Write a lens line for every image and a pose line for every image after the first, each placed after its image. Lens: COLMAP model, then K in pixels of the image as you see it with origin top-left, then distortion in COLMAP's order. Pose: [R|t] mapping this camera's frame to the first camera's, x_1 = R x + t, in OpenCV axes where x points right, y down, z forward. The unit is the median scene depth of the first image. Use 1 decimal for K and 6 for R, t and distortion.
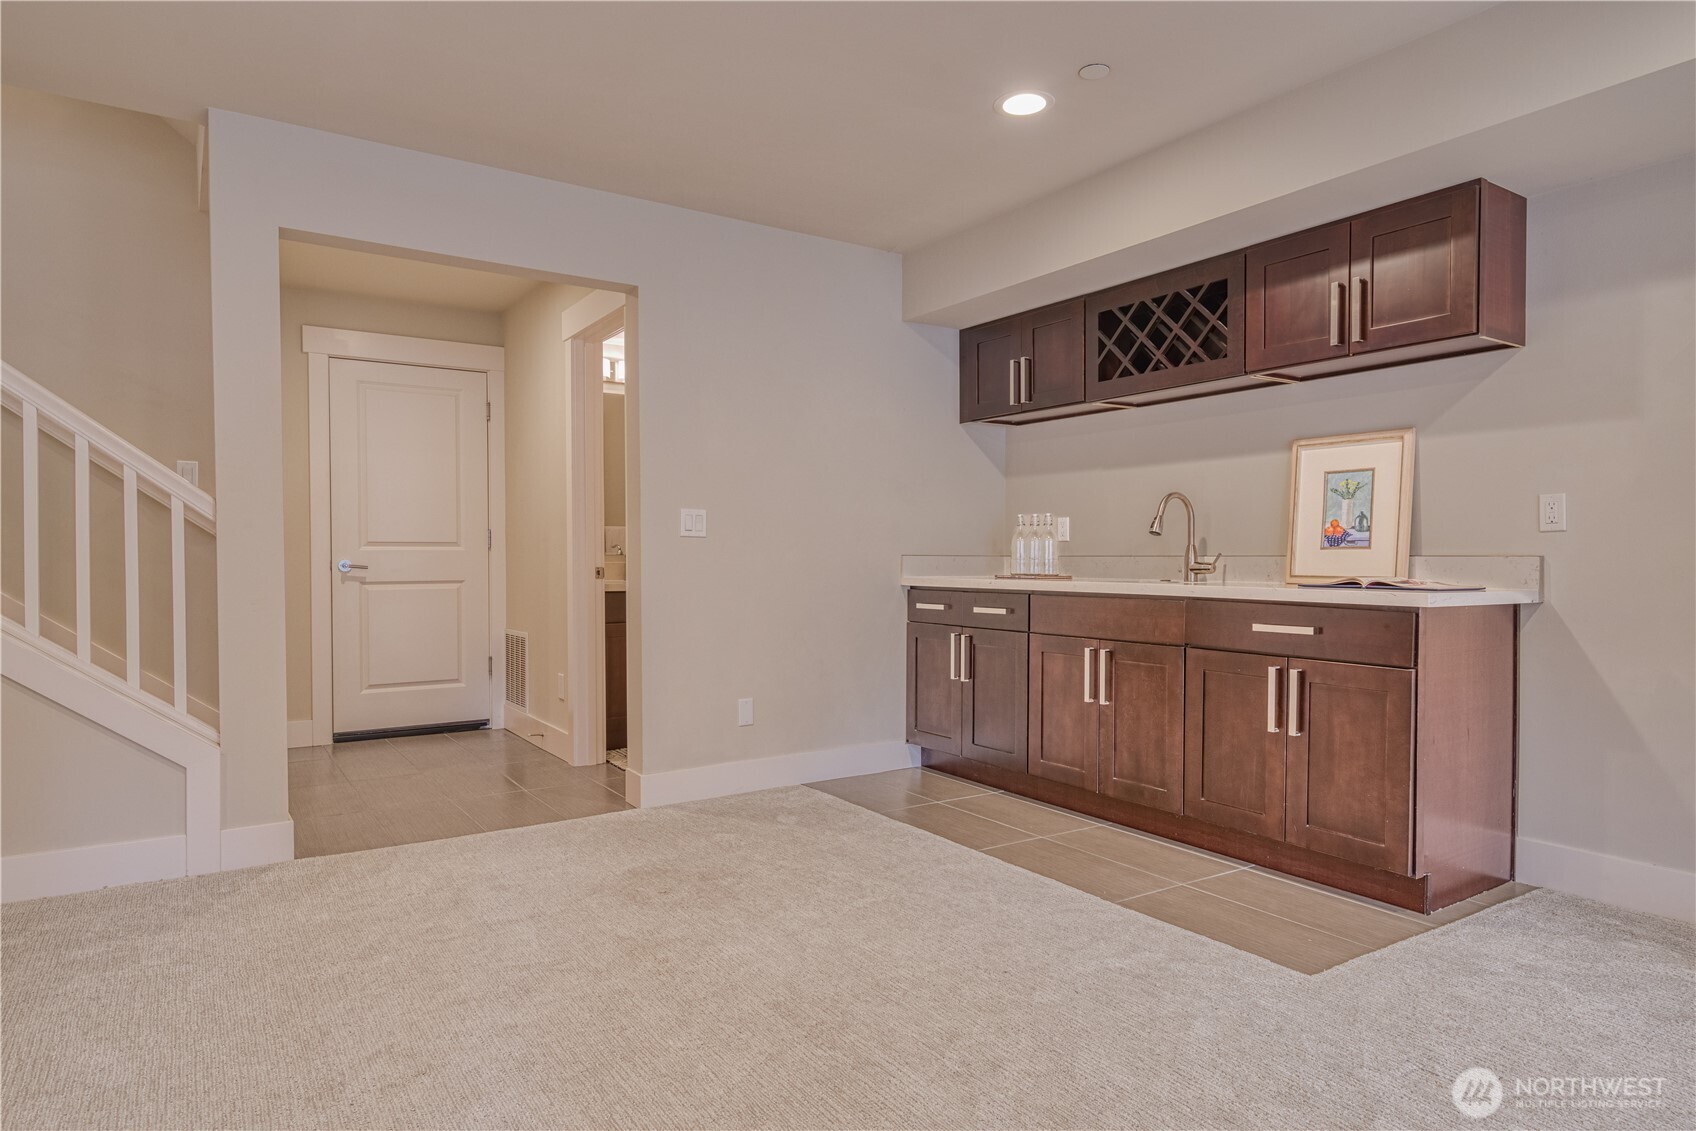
lens RADIAL K [[972.5, 0, 859.2], [0, 972.5, 574.0], [0, 0, 1]] dist [-0.000439, -0.003228]
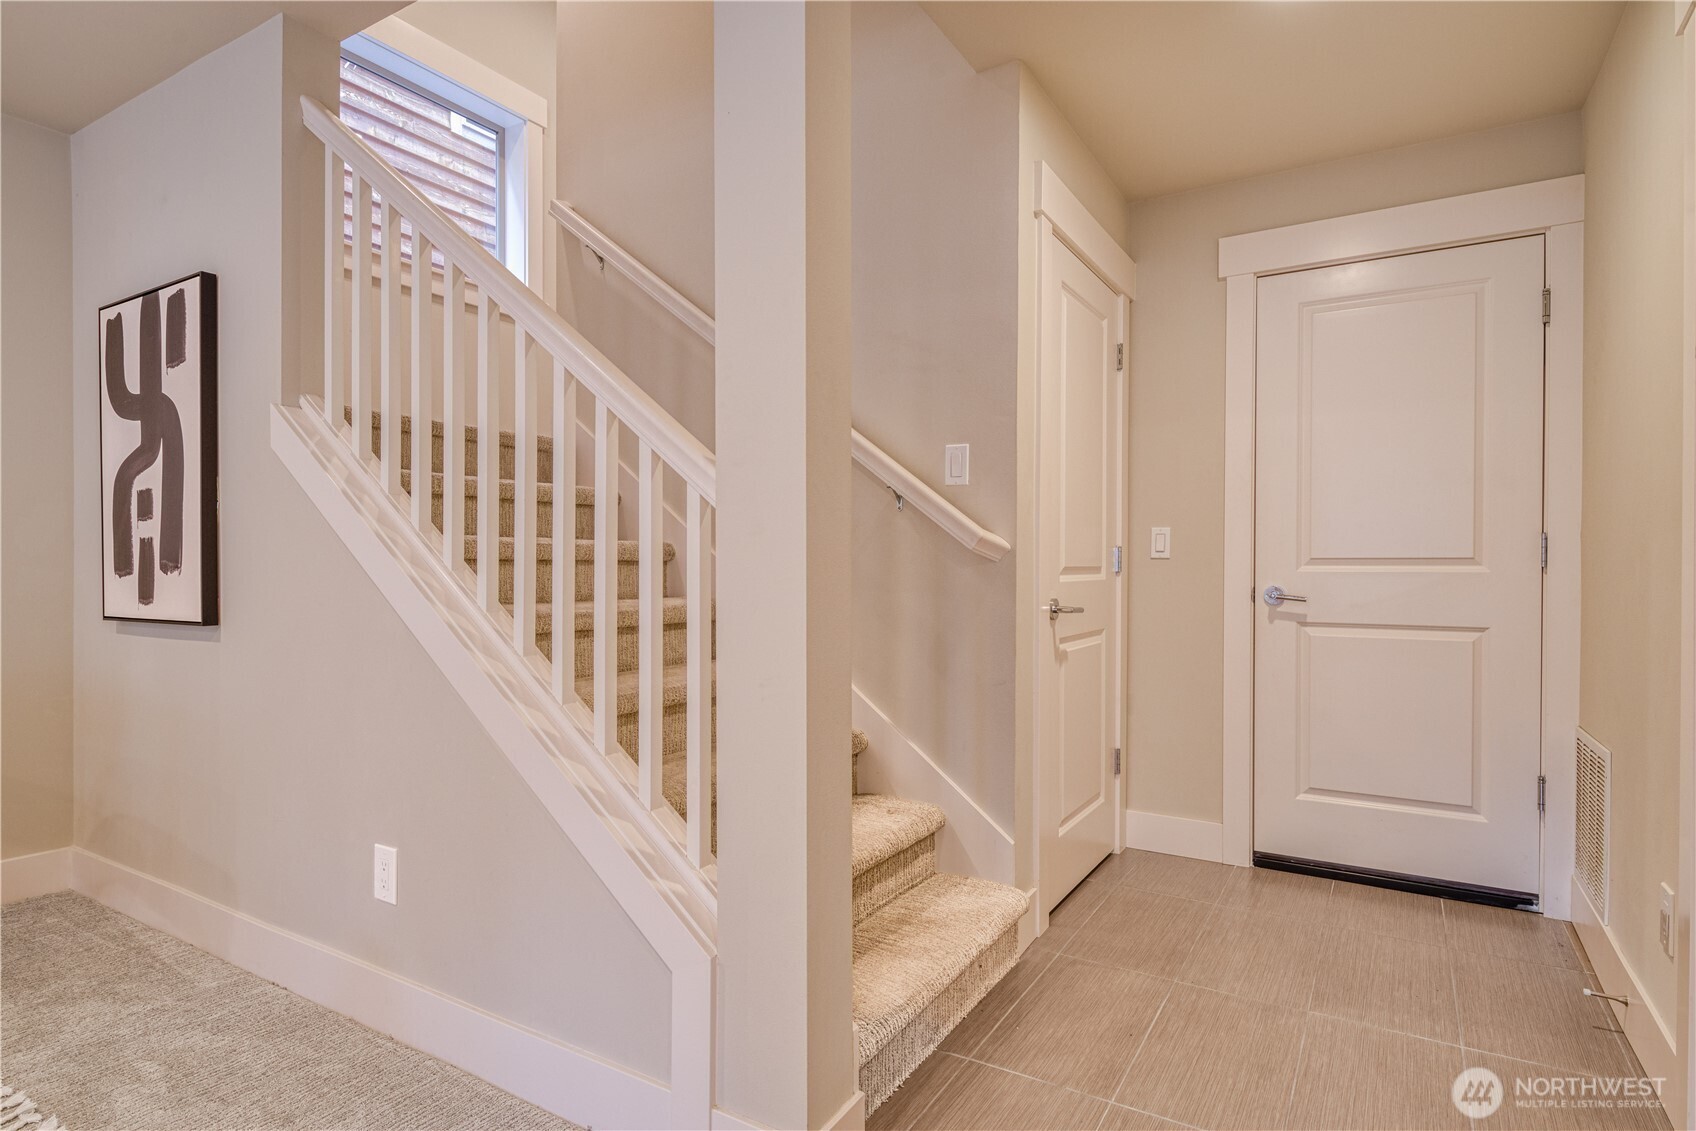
lens RADIAL K [[900.5, 0, 855.8], [0, 900.5, 571.8], [0, 0, 1]] dist [-0.002991, -0.000488]
pose [[0.417311, 0.008067, -0.908728, -0.107607], [-0.022356, 0.999749, -0.001391, -0.017717], [0.908489, 0.020896, 0.417387, 0.517171]]
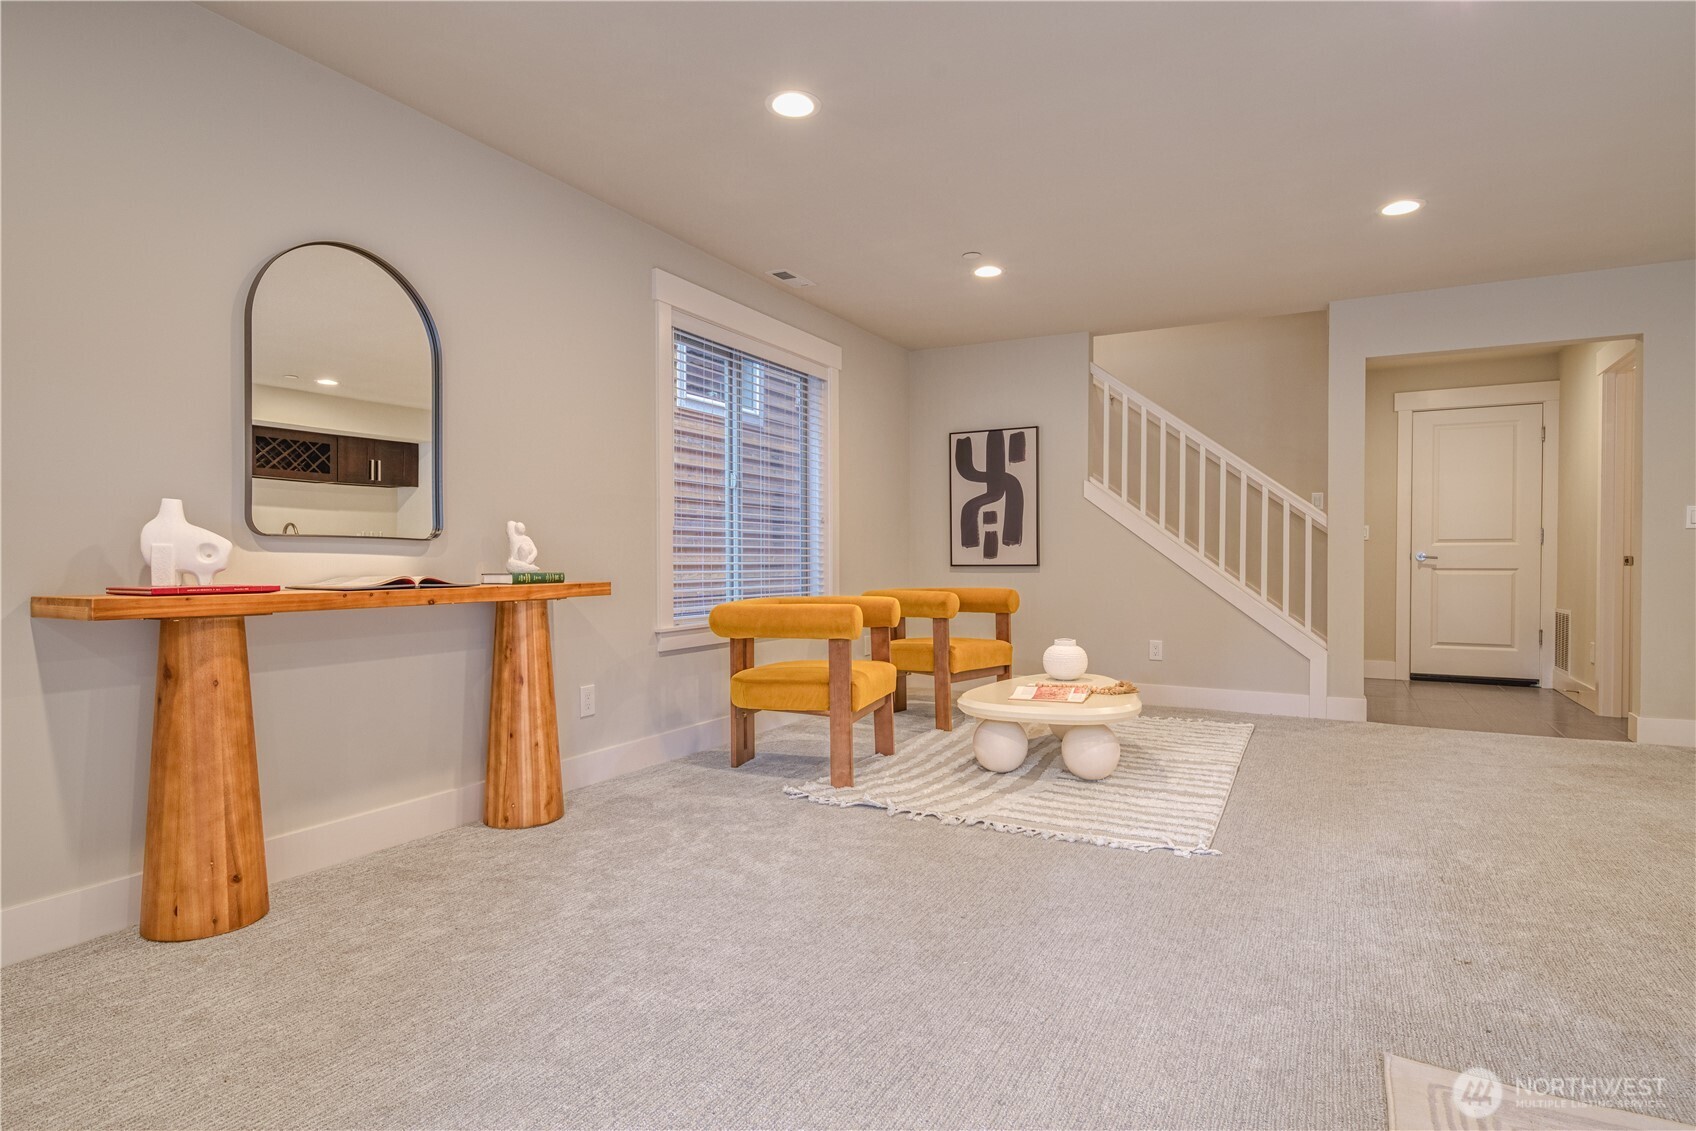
lens RADIAL K [[900.5, 0, 852.6], [0, 900.5, 572.3], [0, 0, 1]] dist [-0.002991, -0.000488]
pose [[0.455962, 0.014490, -0.889881, 0.272872], [-0.018872, 0.999800, 0.006610, 0.022562], [0.889799, 0.013780, 0.456144, -0.353196]]
